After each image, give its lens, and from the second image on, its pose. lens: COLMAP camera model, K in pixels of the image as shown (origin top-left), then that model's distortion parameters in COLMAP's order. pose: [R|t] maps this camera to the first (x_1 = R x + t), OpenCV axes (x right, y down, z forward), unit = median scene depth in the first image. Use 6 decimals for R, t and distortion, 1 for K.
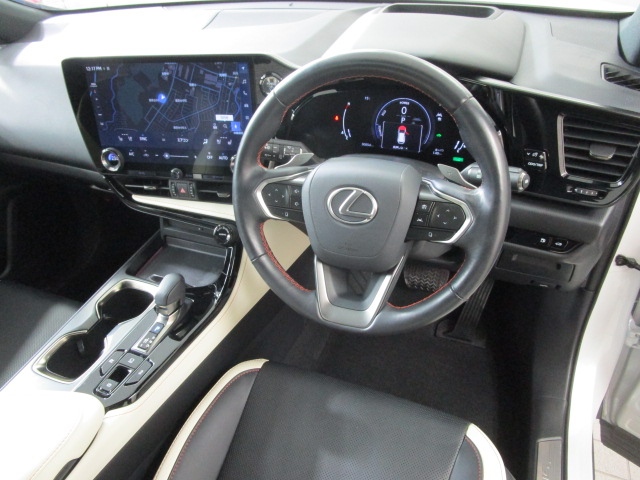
lens RADIAL K [[458.9, 0, 320.0], [0, 458.9, 240.0], [0, 0, 1]] dist [-0.026061, -0.000960]
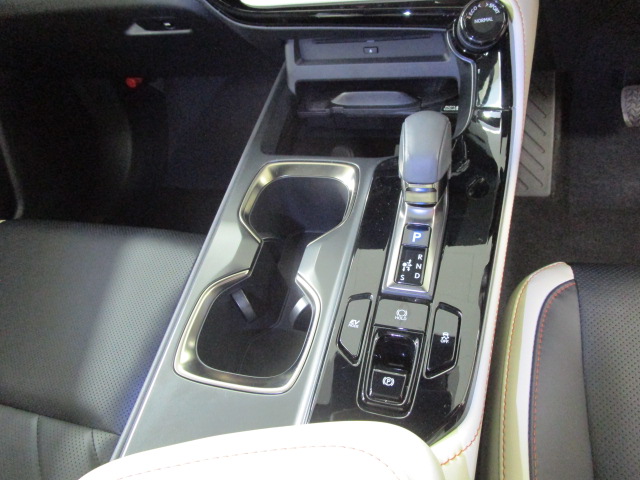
lens RADIAL K [[458.9, 0, 320.0], [0, 458.9, 240.0], [0, 0, 1]] dist [-0.026061, -0.000960]
pose [[0.984540, -0.175155, -0.000902, -0.428751], [0.171869, 0.965051, 0.197830, 0.085816], [-0.033781, -0.194927, 0.980236, 0.527771]]
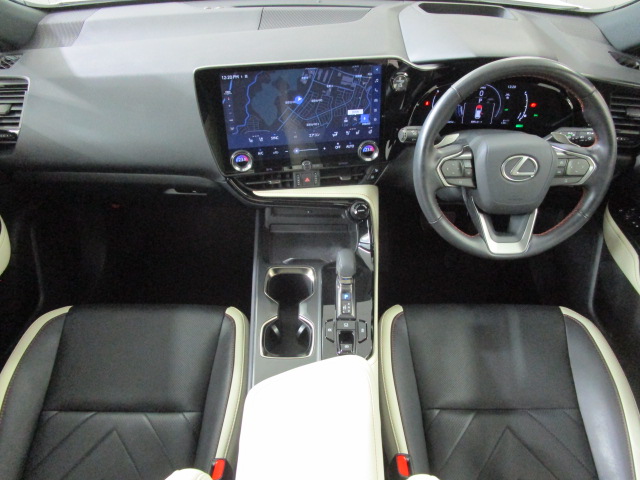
lens RADIAL K [[458.9, 0, 320.0], [0, 458.9, 240.0], [0, 0, 1]] dist [-0.026061, -0.000960]
pose [[0.922677, -0.195472, 0.332353, -0.748287], [0.170884, 0.980000, 0.101975, -0.080127], [-0.345639, -0.037297, 0.937626, -0.086675]]
